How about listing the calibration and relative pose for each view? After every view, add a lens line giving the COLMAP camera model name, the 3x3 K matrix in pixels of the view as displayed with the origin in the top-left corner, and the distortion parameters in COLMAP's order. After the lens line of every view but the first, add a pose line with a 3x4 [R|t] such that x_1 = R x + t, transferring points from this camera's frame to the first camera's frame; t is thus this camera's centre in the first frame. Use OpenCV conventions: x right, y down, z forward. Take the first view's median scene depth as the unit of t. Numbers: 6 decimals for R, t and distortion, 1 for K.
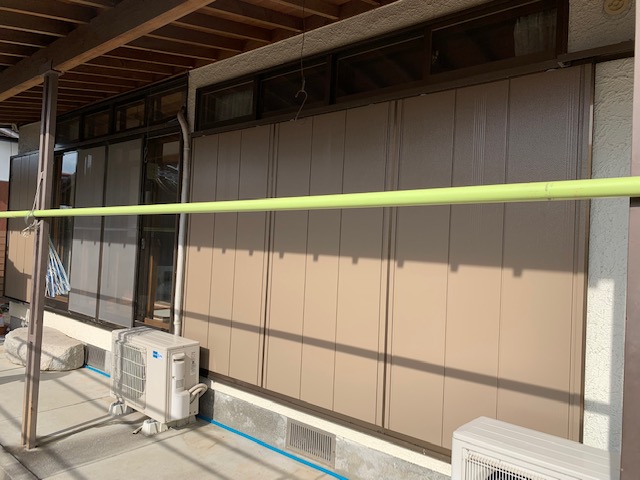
lens RADIAL K [[483.3, 0, 304.5], [0, 483.3, 238.8], [0, 0, 1]] dist [-0.000082, 0.002034]
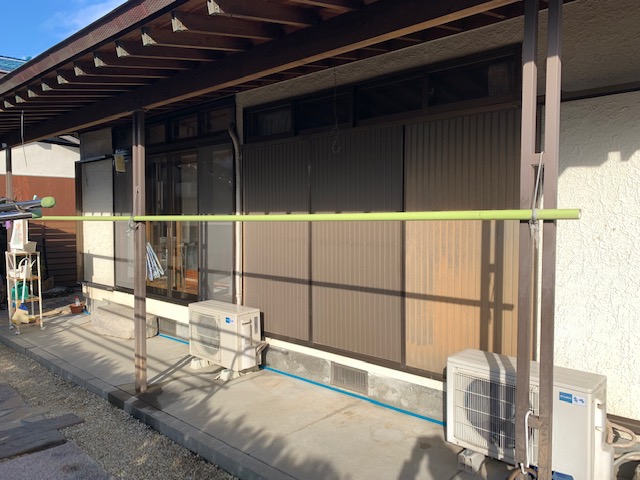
lens RADIAL K [[479.1, 0, 320.0], [0, 479.1, 240.0], [0, 0, 1]] dist [0.000833, -0.001192]
pose [[0.998954, -0.045306, -0.006248, -0.041368], [0.045610, 0.996973, 0.062969, -0.050880], [0.003376, -0.063188, 0.997996, -0.296874]]
